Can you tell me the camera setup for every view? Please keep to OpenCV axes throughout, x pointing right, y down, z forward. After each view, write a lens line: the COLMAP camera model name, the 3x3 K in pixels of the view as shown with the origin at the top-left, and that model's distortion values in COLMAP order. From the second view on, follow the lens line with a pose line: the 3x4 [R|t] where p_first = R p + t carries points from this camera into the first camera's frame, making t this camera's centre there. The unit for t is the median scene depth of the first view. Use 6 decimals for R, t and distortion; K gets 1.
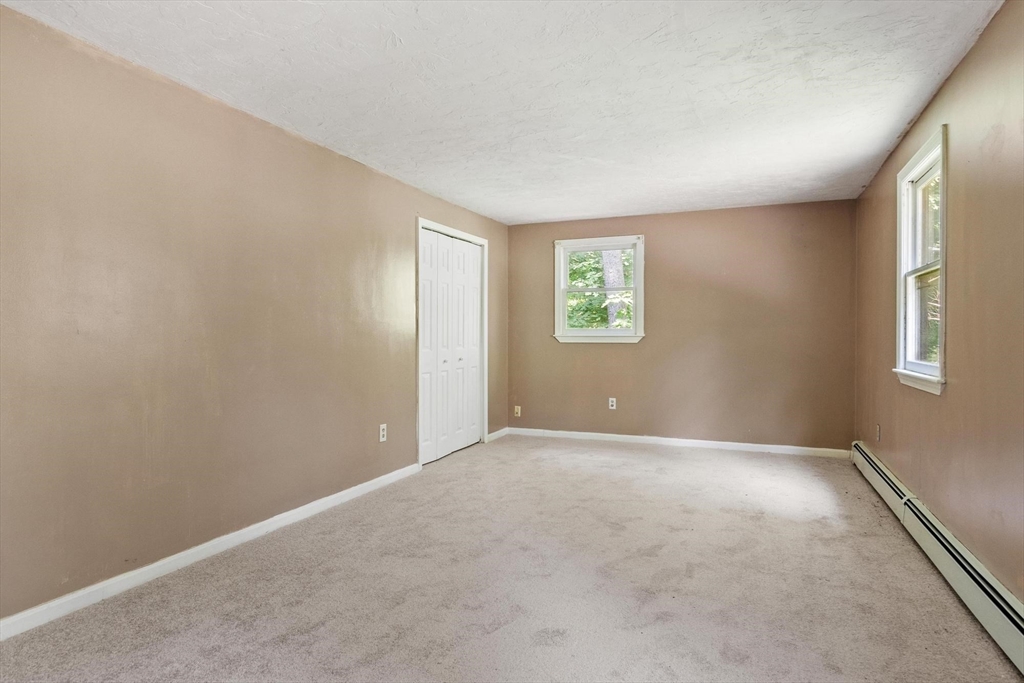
lens RADIAL K [[567.3, 0, 489.6], [0, 567.3, 340.5], [0, 0, 1]] dist [0.005285, 0.000512]
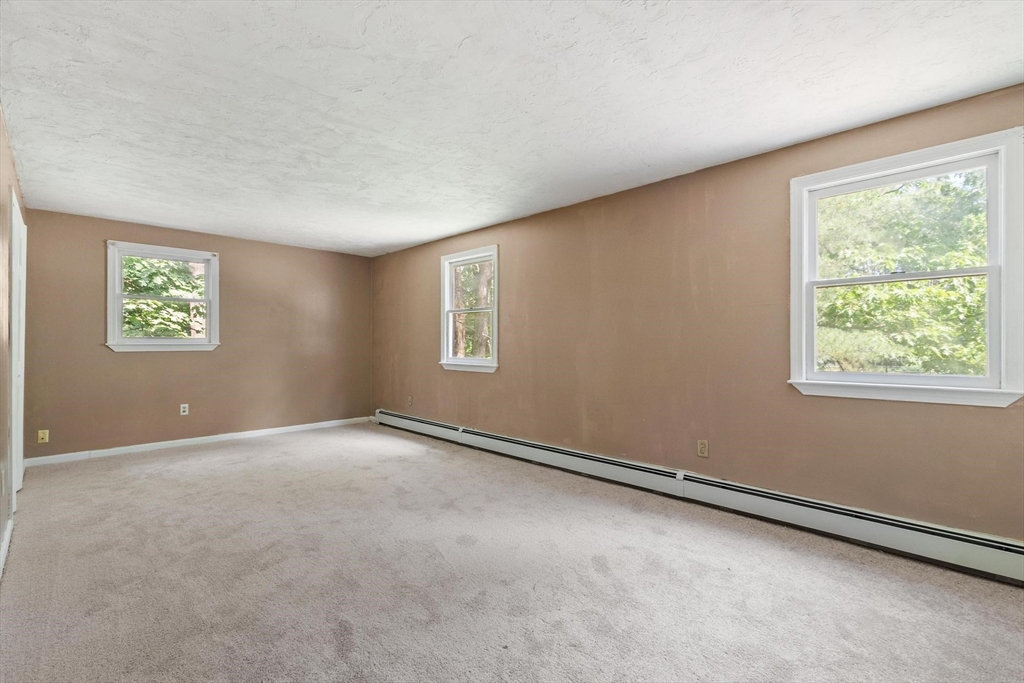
lens RADIAL K [[437.6, 0, 523.0], [0, 437.6, 340.8], [0, 0, 1]] dist [0.000398, 0.000565]
pose [[0.393539, 0.004350, 0.919298, -0.528856], [0.008964, 0.999923, -0.008570, -0.004531], [-0.919264, 0.011613, 0.393470, 0.220046]]
